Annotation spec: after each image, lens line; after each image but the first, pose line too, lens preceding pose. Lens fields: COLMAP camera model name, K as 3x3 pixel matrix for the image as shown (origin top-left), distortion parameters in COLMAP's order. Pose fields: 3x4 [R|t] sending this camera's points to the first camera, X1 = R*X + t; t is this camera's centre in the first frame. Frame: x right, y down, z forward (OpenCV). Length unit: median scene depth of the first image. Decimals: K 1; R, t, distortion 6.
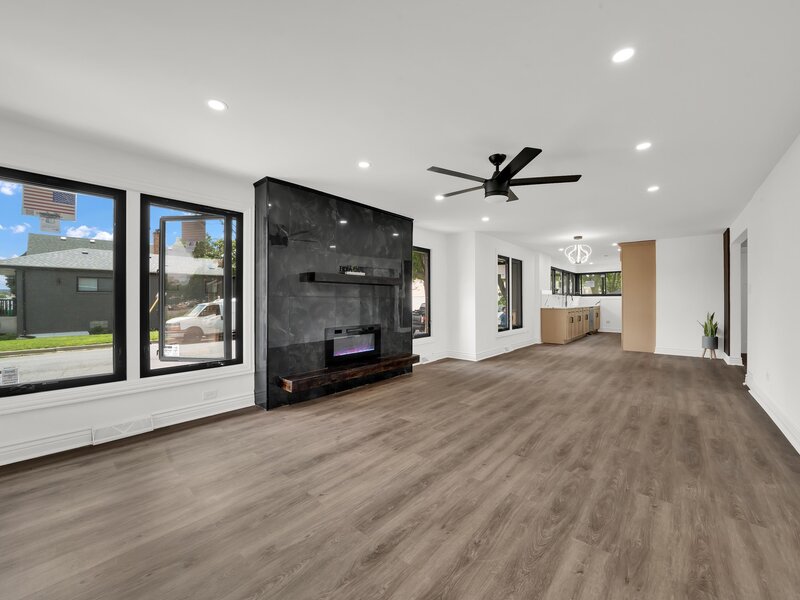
lens RADIAL K [[329.3, 0, 394.4], [0, 329.3, 299.3], [0, 0, 1]] dist [-0.046852, -0.000309]
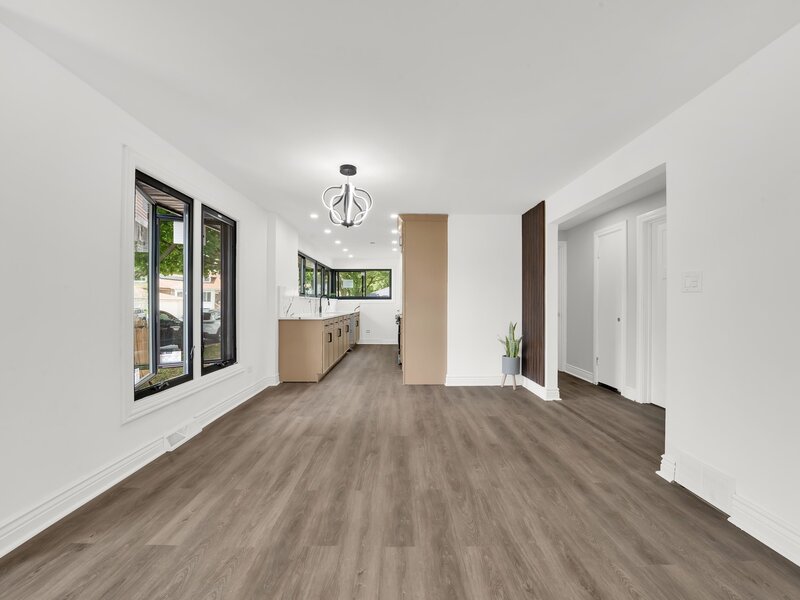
lens RADIAL K [[329.3, 0, 394.4], [0, 329.3, 299.3], [0, 0, 1]] dist [-0.046852, -0.000309]
pose [[0.756166, 0.010922, 0.654288, 0.237602], [-0.003674, 0.999916, -0.012446, -0.000382], [-0.654369, 0.007007, 0.756143, 0.459240]]
